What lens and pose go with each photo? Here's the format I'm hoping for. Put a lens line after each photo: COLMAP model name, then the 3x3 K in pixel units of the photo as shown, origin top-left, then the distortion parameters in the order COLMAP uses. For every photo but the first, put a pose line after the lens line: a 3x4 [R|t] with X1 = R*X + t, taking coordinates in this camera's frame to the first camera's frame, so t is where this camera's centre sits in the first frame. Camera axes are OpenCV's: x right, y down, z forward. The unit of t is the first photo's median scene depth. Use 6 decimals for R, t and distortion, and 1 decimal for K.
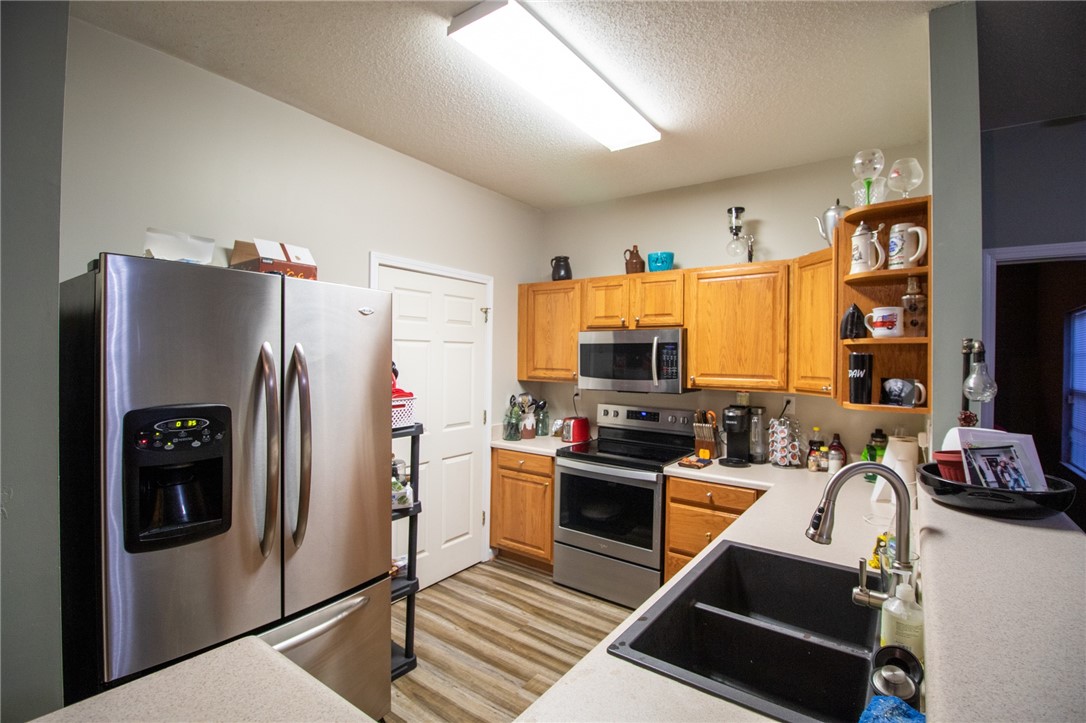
lens RADIAL K [[498.2, 0, 552.8], [0, 498.2, 360.7], [0, 0, 1]] dist [0.000243, -0.013717]
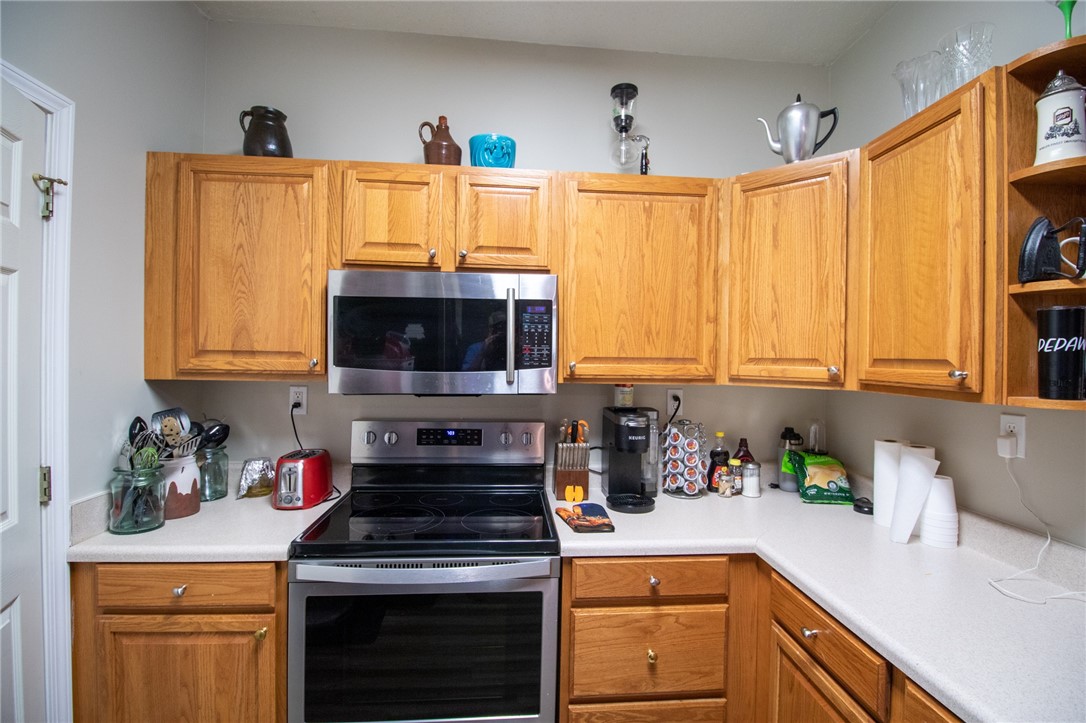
lens RADIAL K [[498.2, 0, 552.8], [0, 498.2, 360.7], [0, 0, 1]] dist [0.000243, -0.013717]
pose [[0.761825, -0.008727, 0.647724, -0.088017], [0.000705, 0.999920, 0.012644, 0.019677], [-0.647783, -0.009176, 0.761770, 0.511429]]
